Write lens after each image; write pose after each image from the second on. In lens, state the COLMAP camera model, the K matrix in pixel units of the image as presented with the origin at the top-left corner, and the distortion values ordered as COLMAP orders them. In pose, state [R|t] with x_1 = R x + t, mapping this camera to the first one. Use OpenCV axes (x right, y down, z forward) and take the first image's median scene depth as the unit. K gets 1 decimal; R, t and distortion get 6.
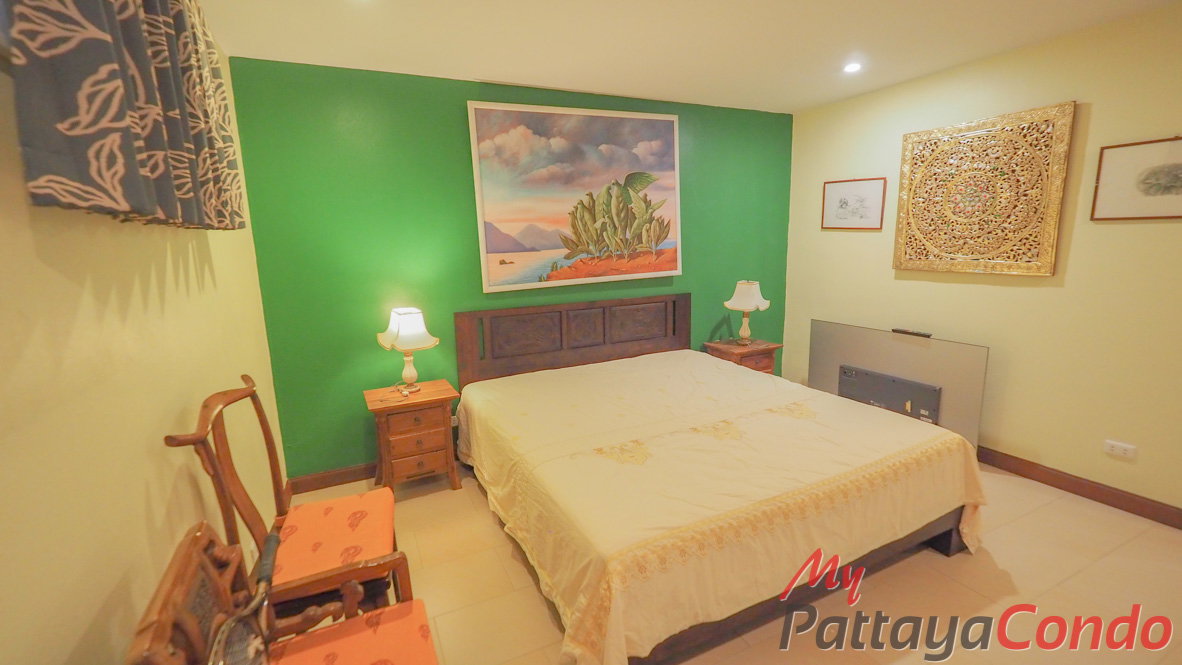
lens RADIAL K [[499.7, 0, 582.7], [0, 499.7, 335.3], [0, 0, 1]] dist [-0.007683, -0.000343]
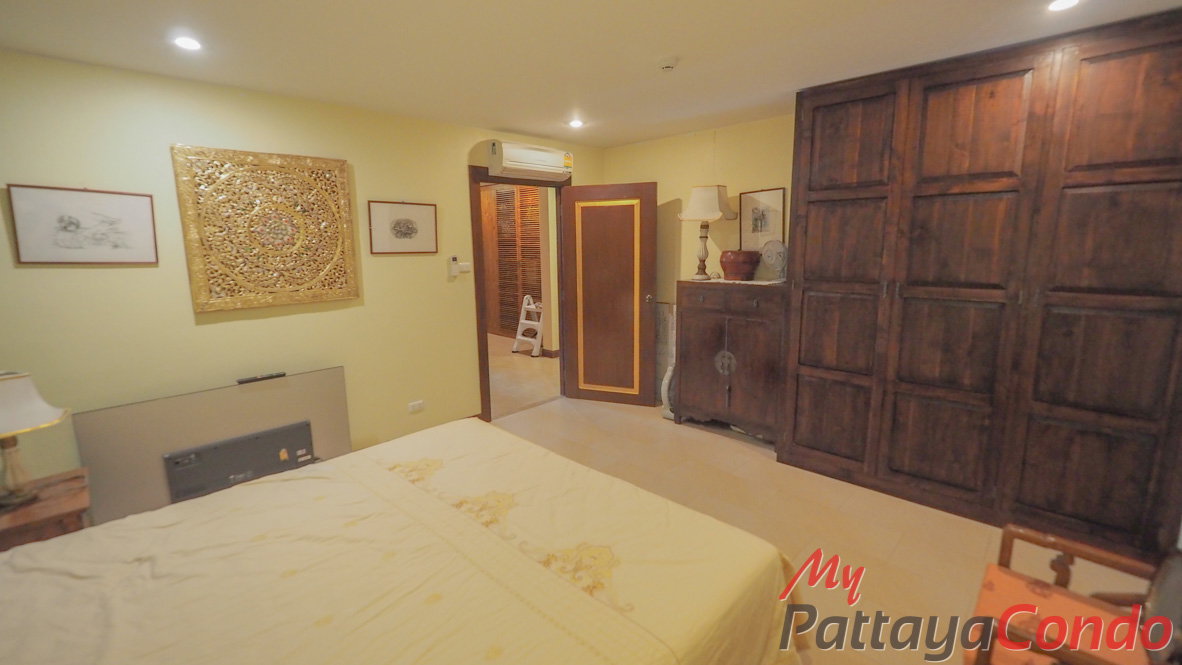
lens RADIAL K [[499.7, 0, 582.7], [0, 499.7, 326.0], [0, 0, 1]] dist [-0.007683, -0.000343]
pose [[-0.349161, -0.123377, 0.928905, -0.376524], [0.203345, 0.957697, 0.203636, -0.170170], [-0.914734, 0.259990, -0.309302, 0.789373]]
